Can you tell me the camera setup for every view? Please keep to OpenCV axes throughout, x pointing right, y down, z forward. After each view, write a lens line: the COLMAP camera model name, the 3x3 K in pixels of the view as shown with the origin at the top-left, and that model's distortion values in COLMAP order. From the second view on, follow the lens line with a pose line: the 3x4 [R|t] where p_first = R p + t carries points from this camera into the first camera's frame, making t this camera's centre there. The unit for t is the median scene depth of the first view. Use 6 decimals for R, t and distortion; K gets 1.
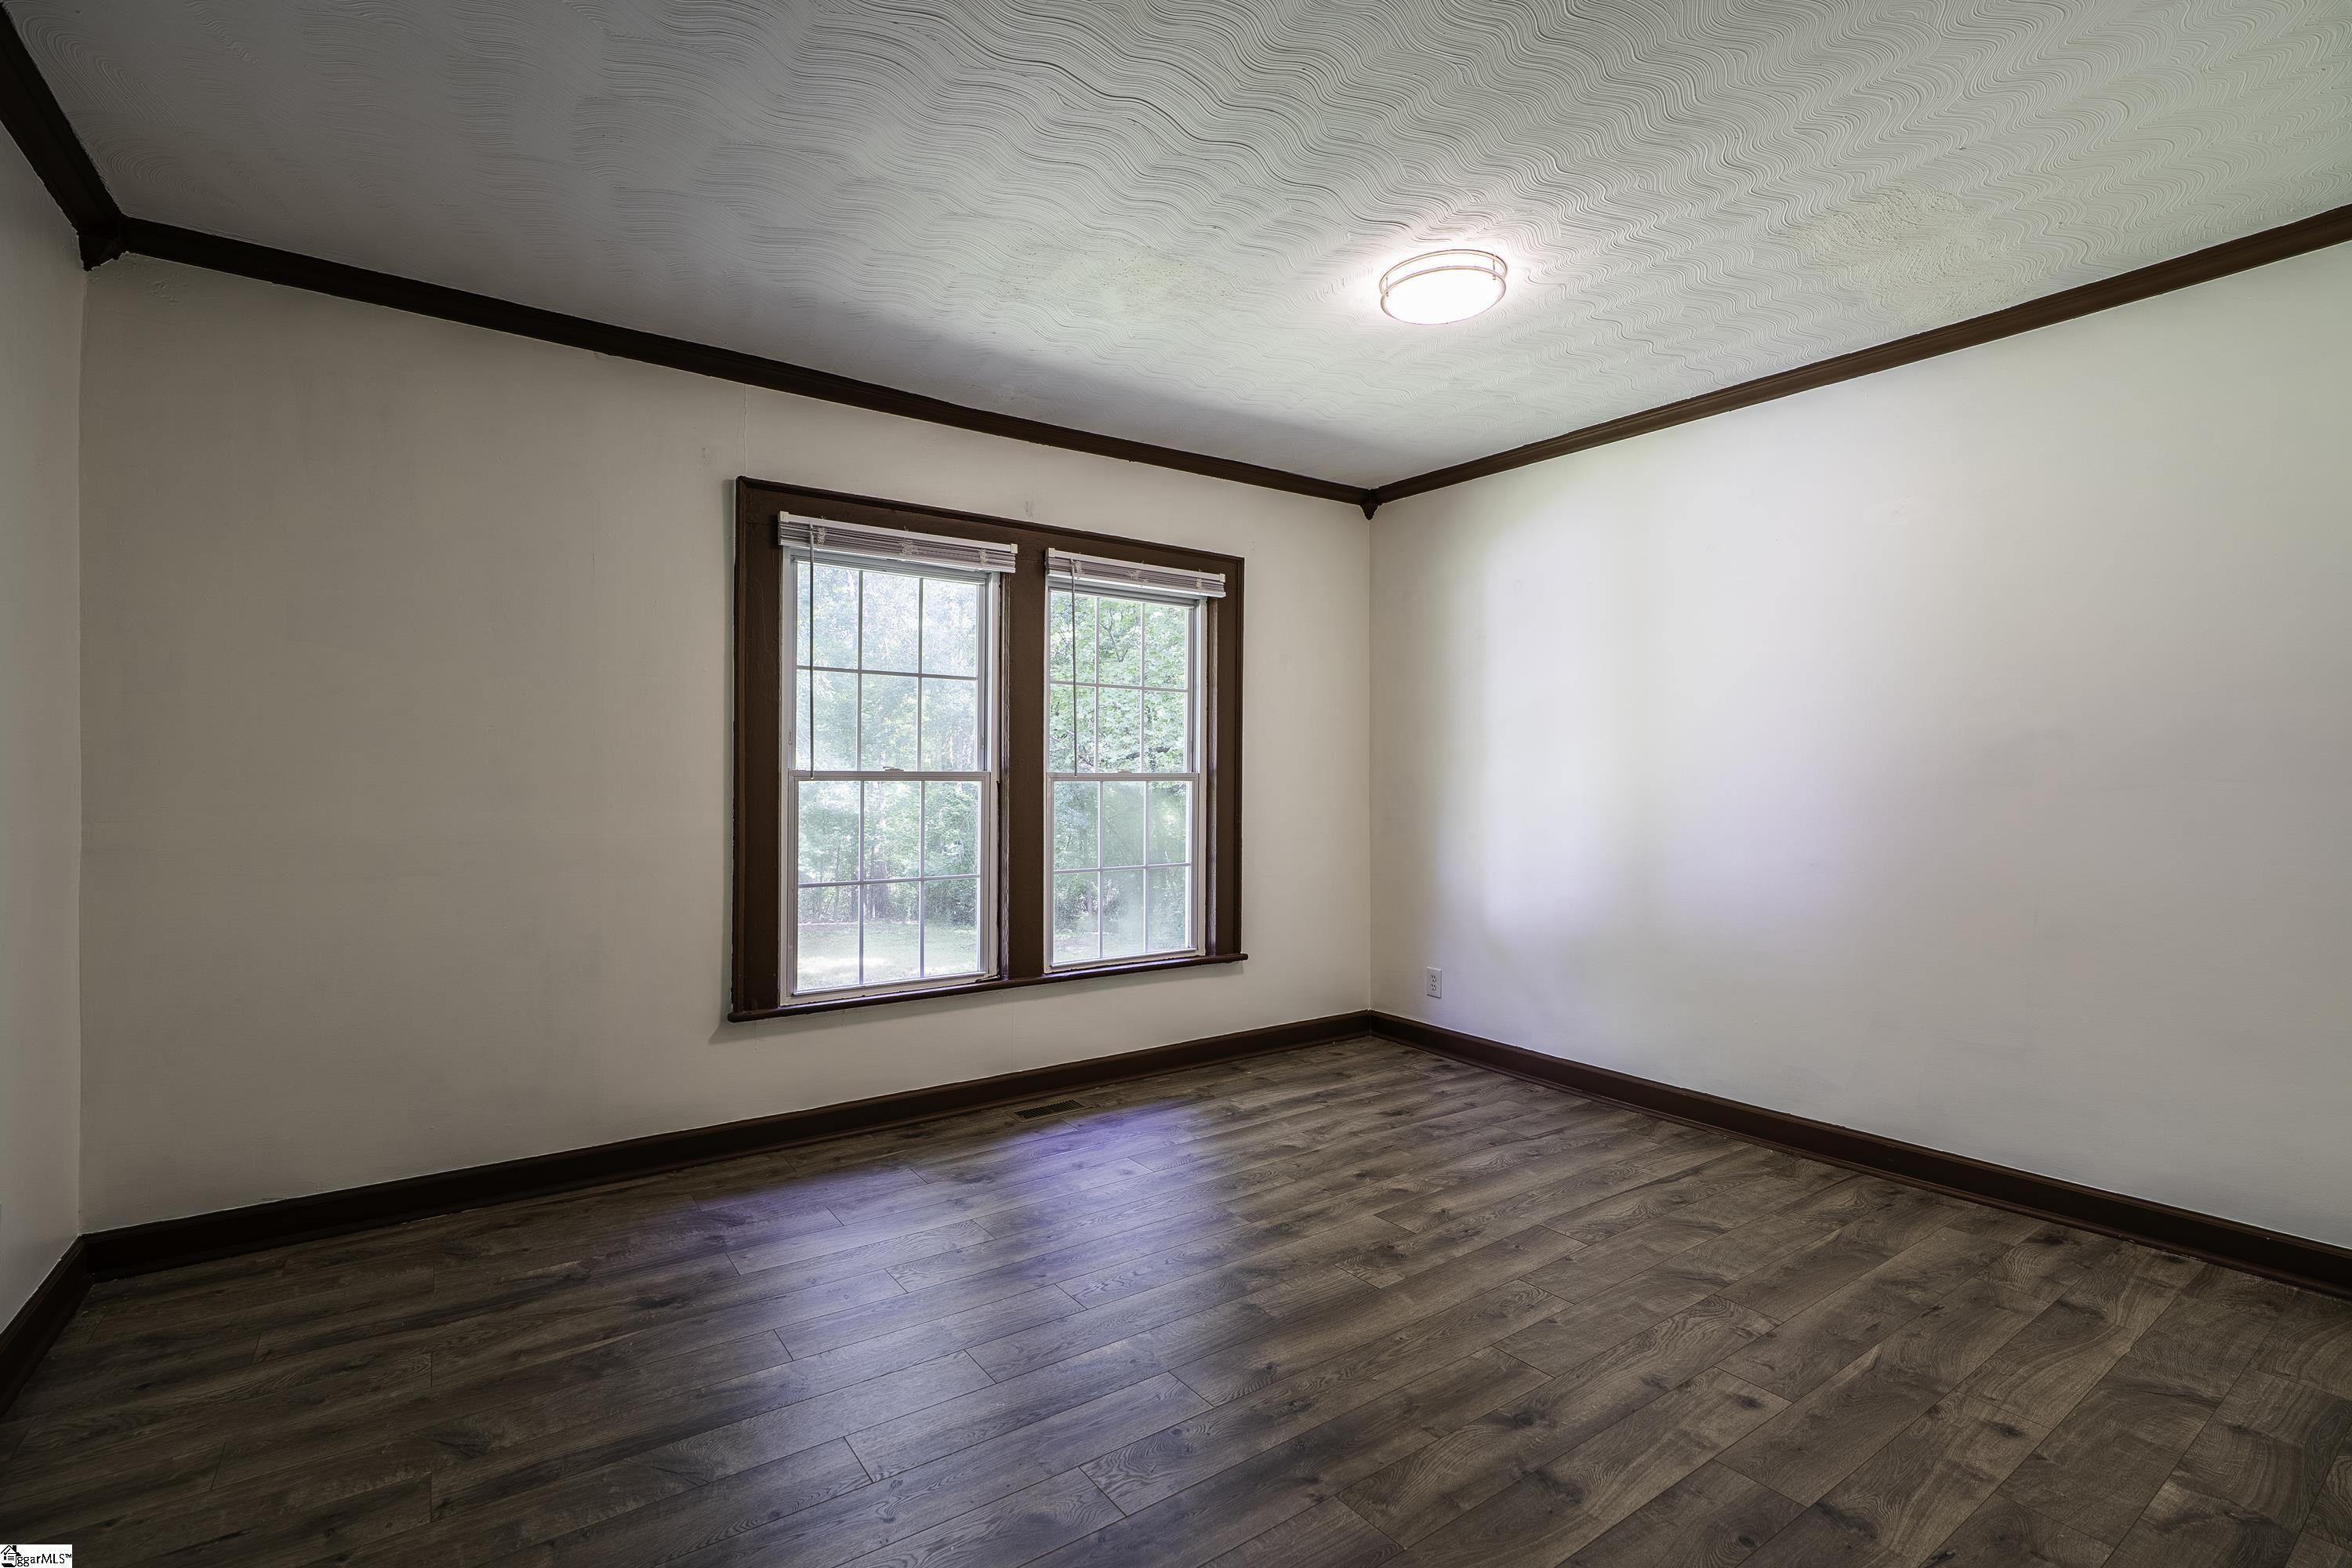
lens RADIAL K [[1049.8, 0, 1185.8], [0, 1049.8, 769.7], [0, 0, 1]] dist [-0.007596, 0.002910]
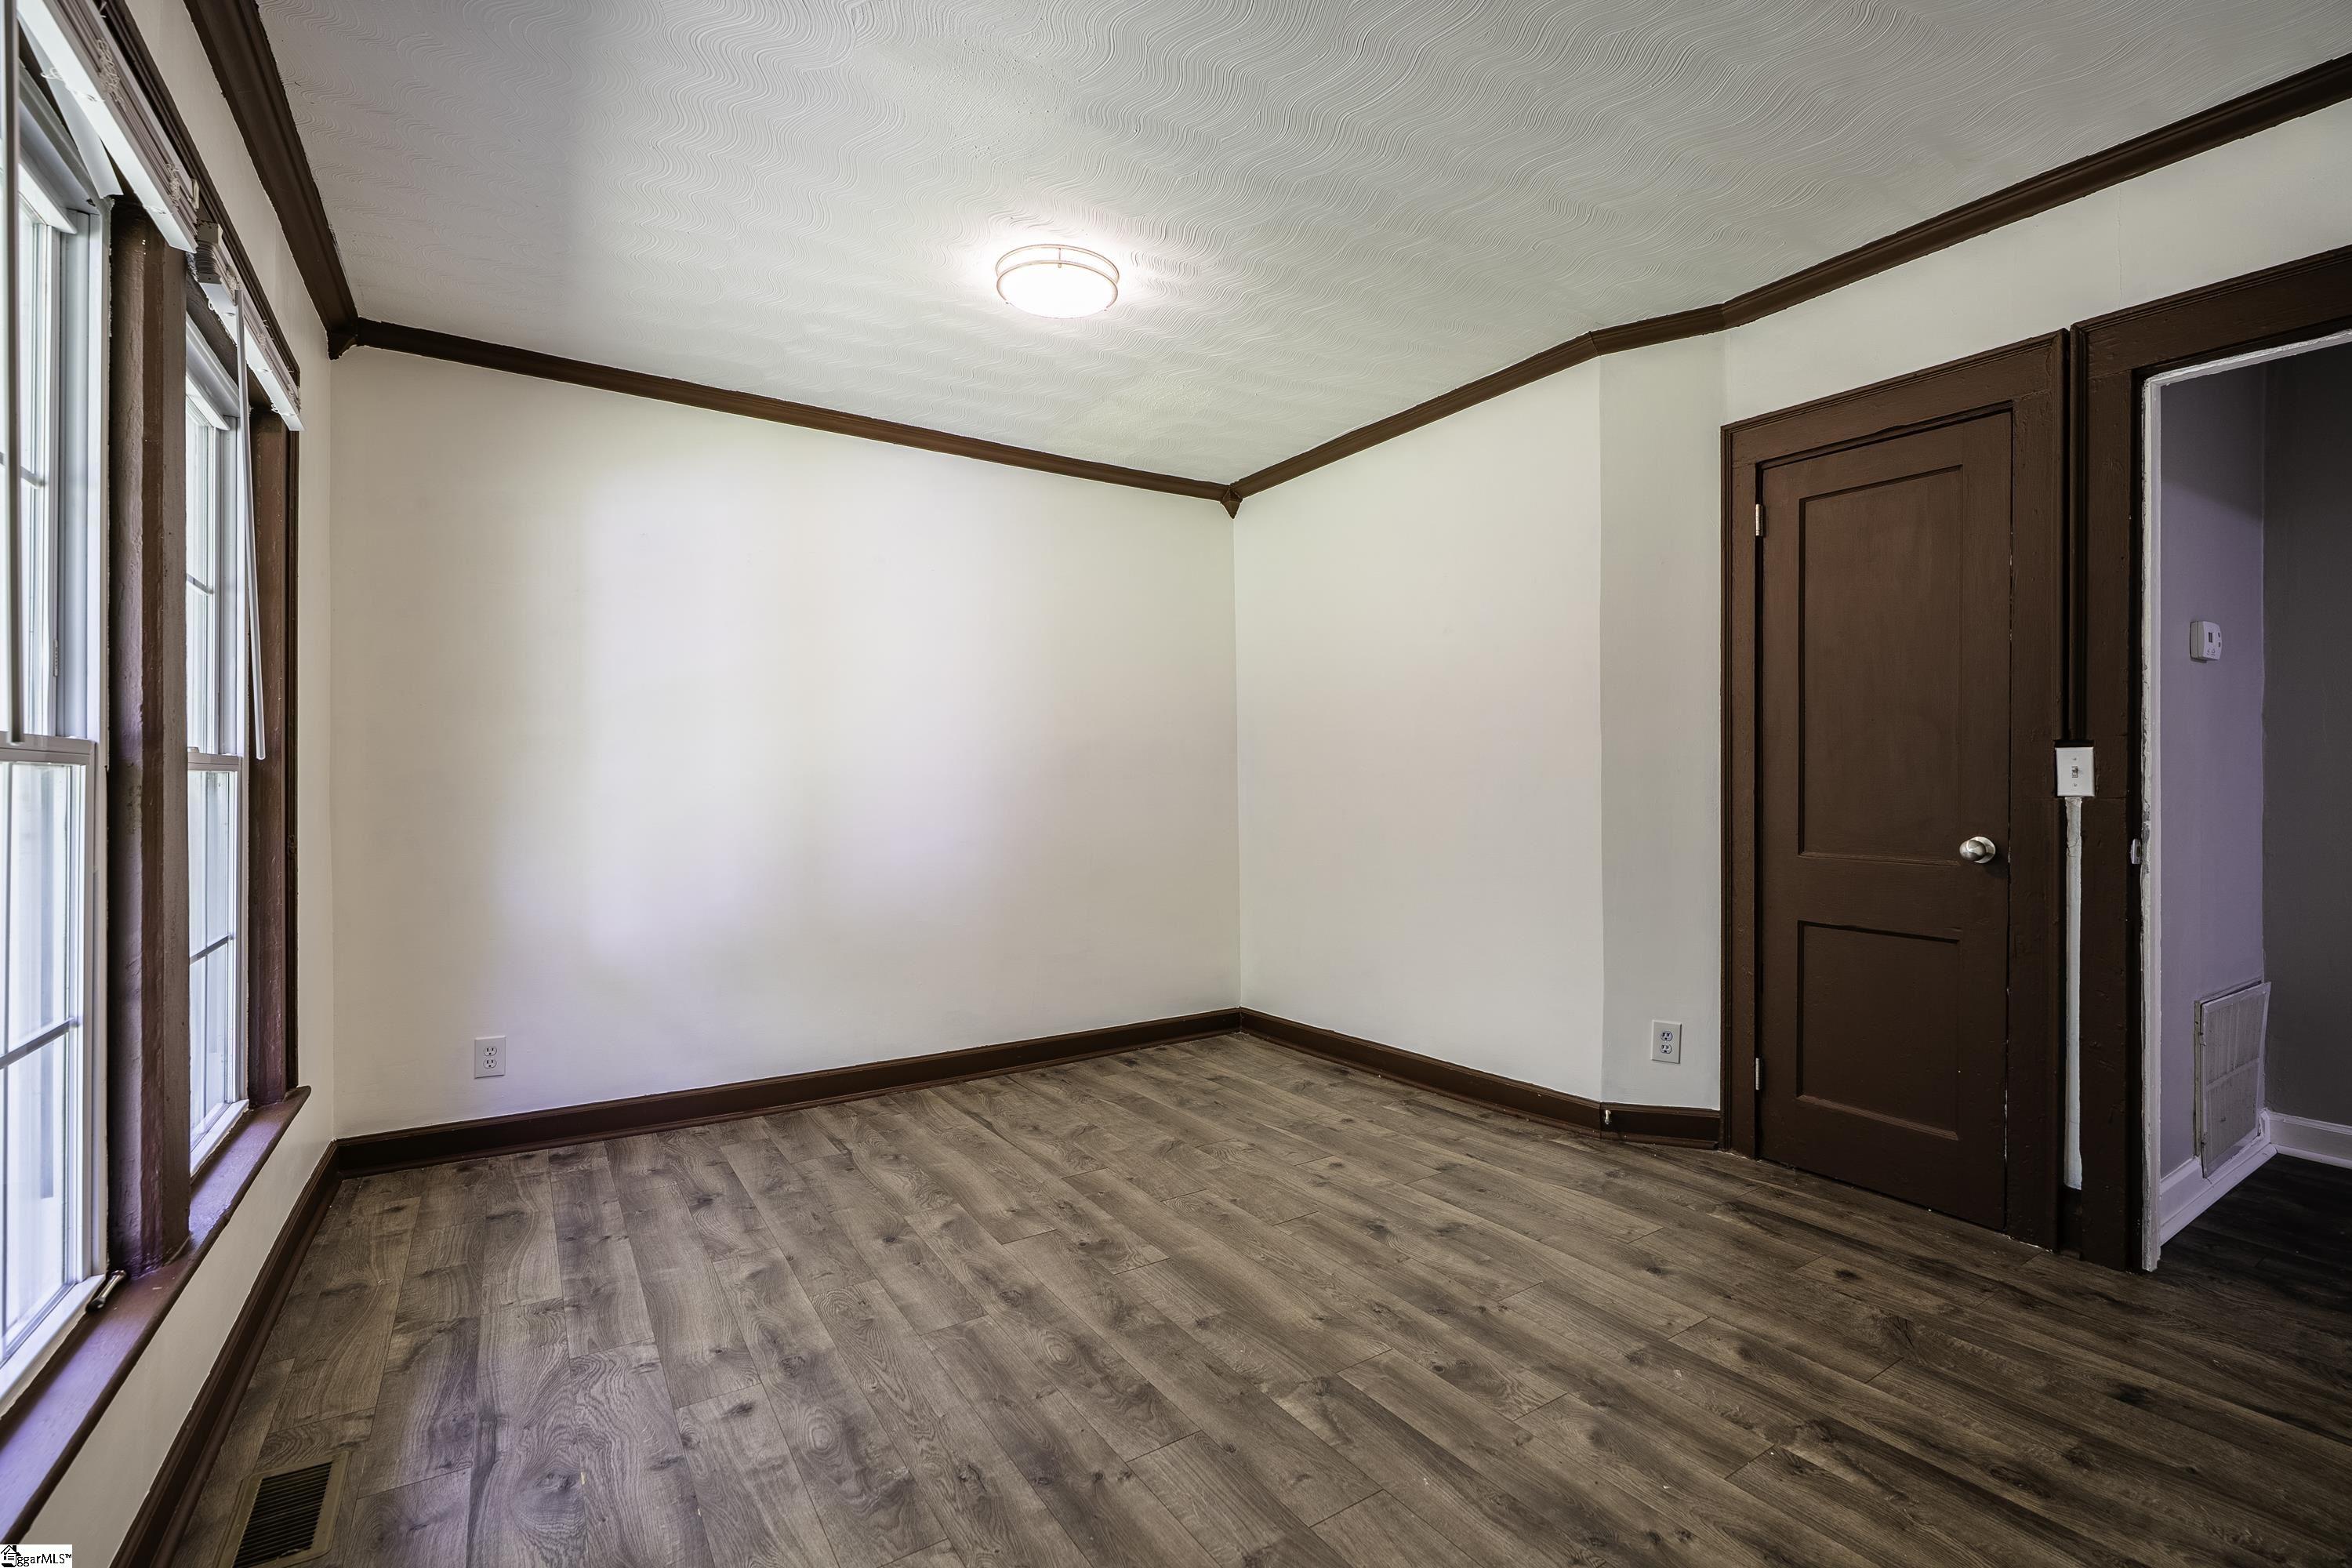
lens RADIAL K [[1049.8, 0, 1178.2], [0, 1049.8, 782.0], [0, 0, 1]] dist [-0.007596, 0.002910]
pose [[0.053307, -0.001234, 0.998577, -0.769638], [-0.005938, 0.999981, 0.001553, 0.020583], [-0.998561, -0.006013, 0.053298, 0.850423]]
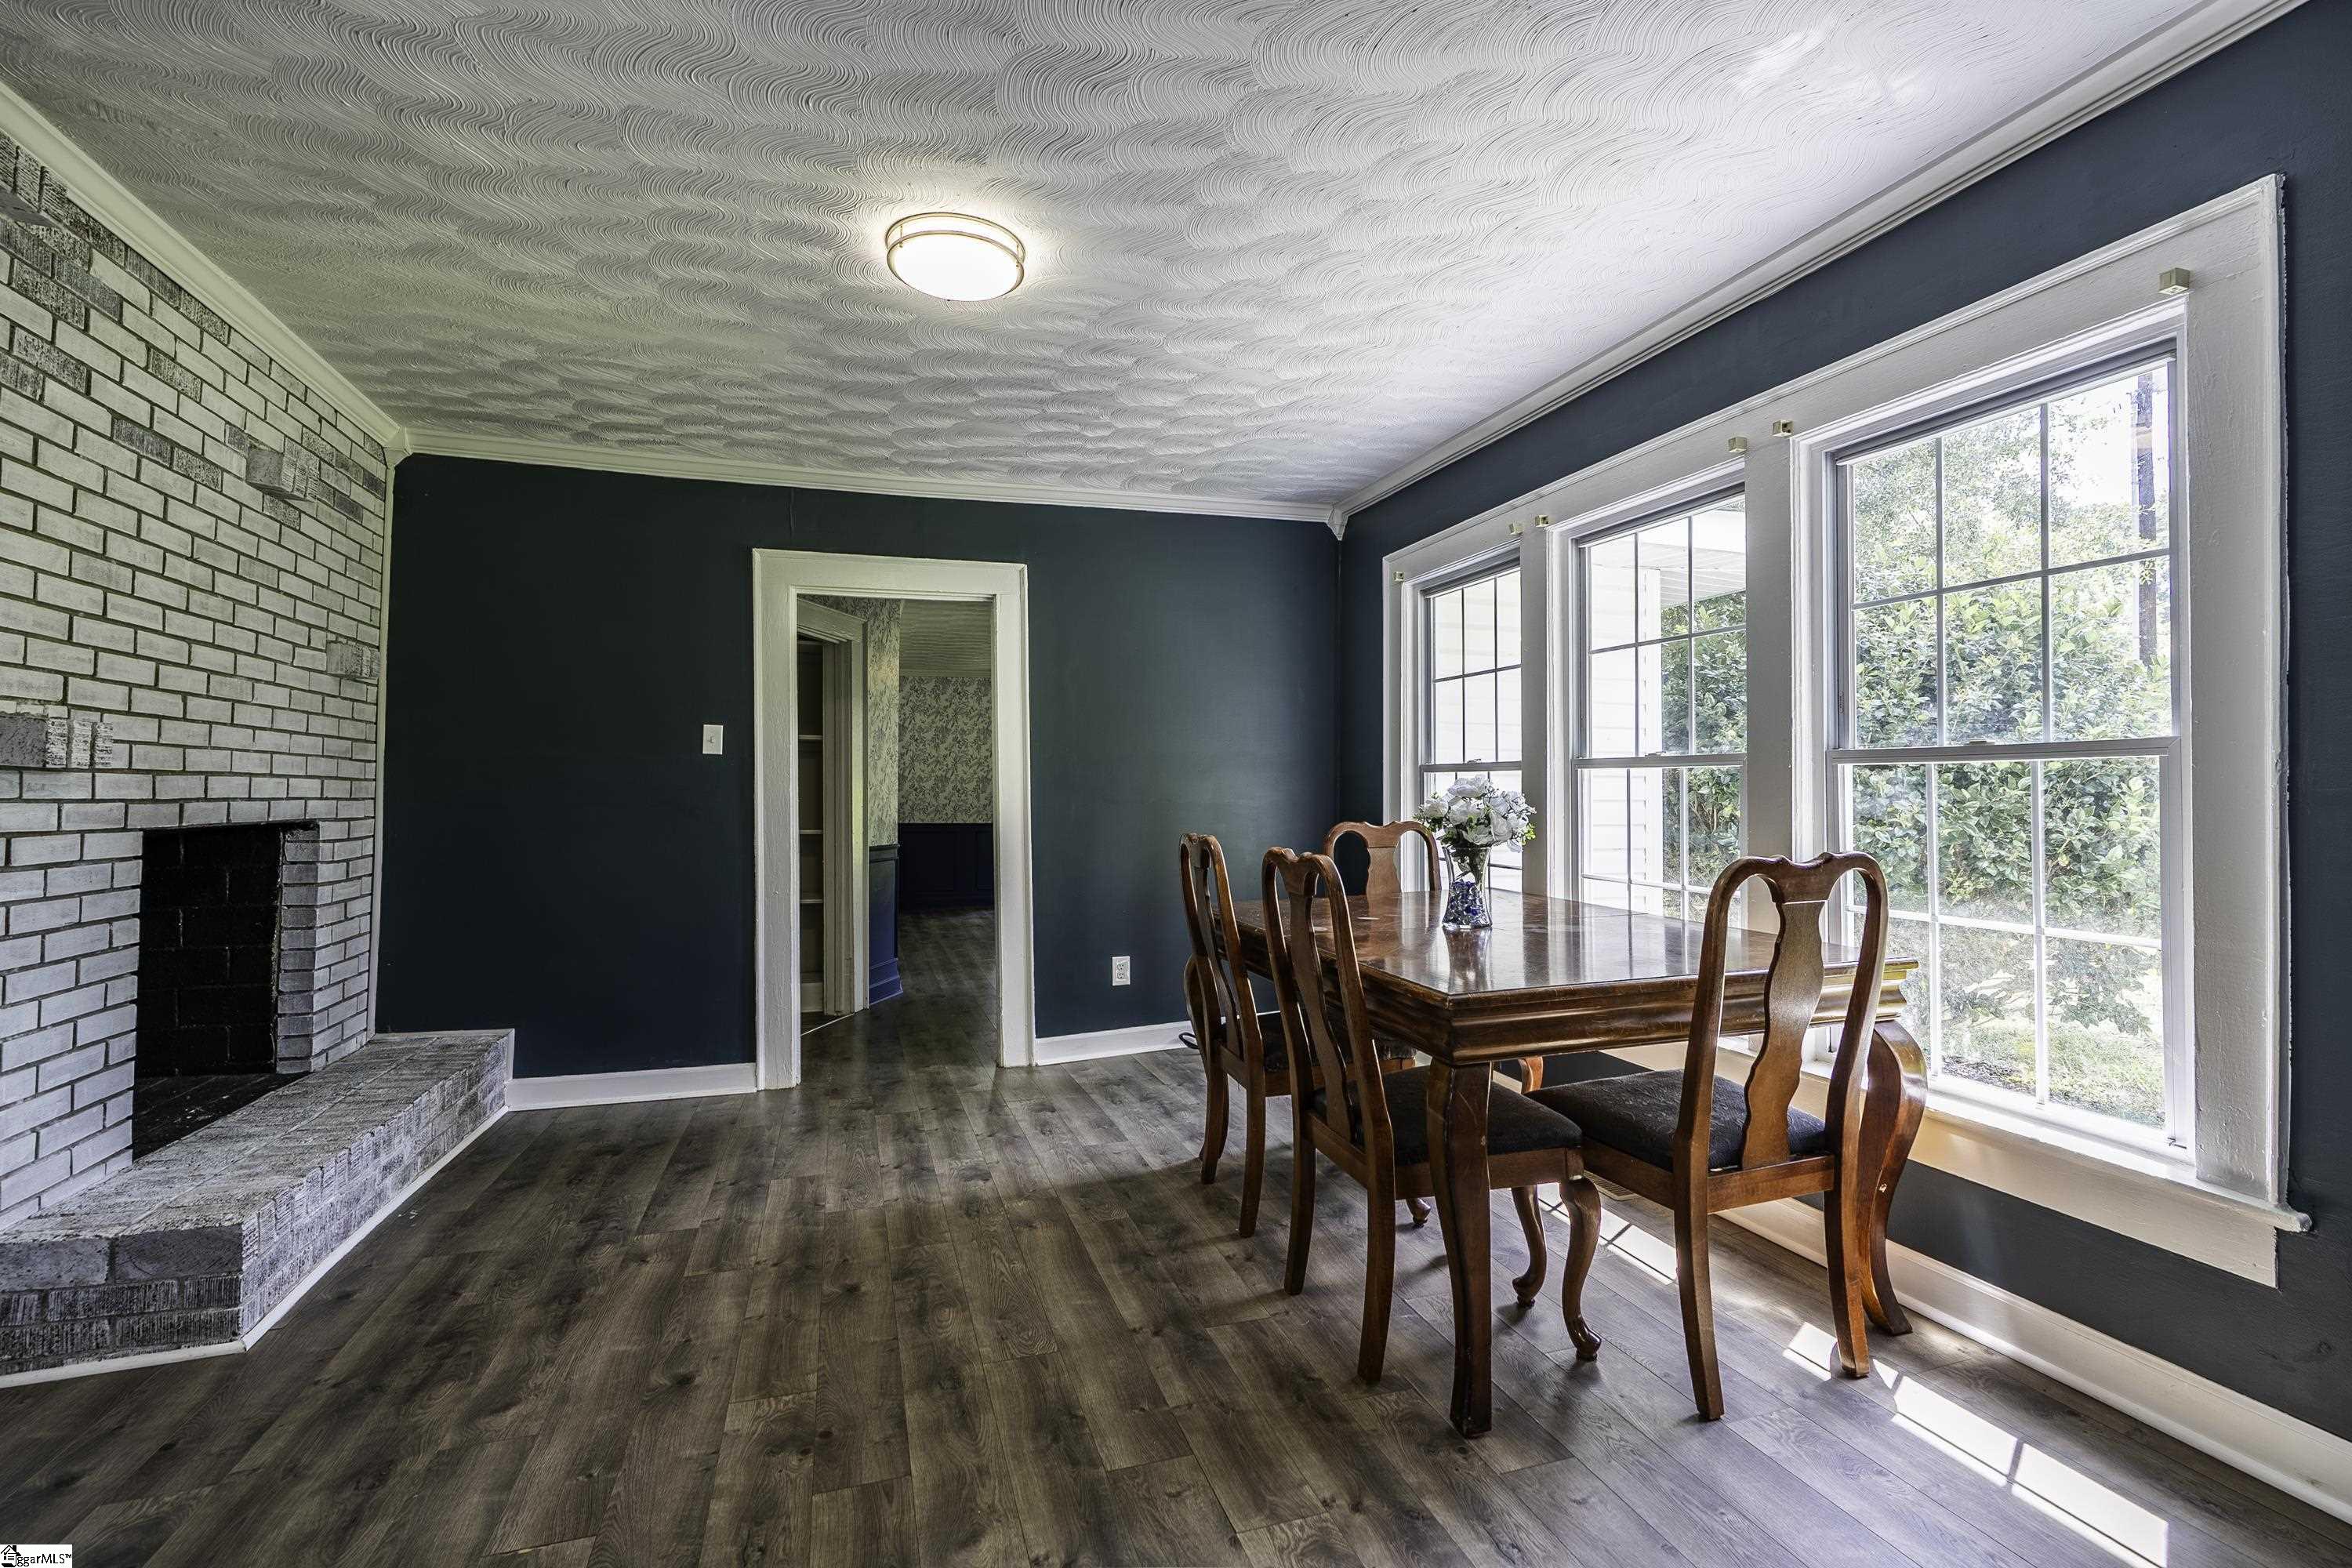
lens RADIAL K [[1049.8, 0, 1179.9], [0, 1049.8, 775.4], [0, 0, 1]] dist [-0.007596, 0.002910]
pose [[-0.311267, -0.009601, -0.950274, 0.554141], [0.011847, 0.999832, -0.013983, 0.032993], [0.950249, -0.015611, -0.311101, 1.711313]]
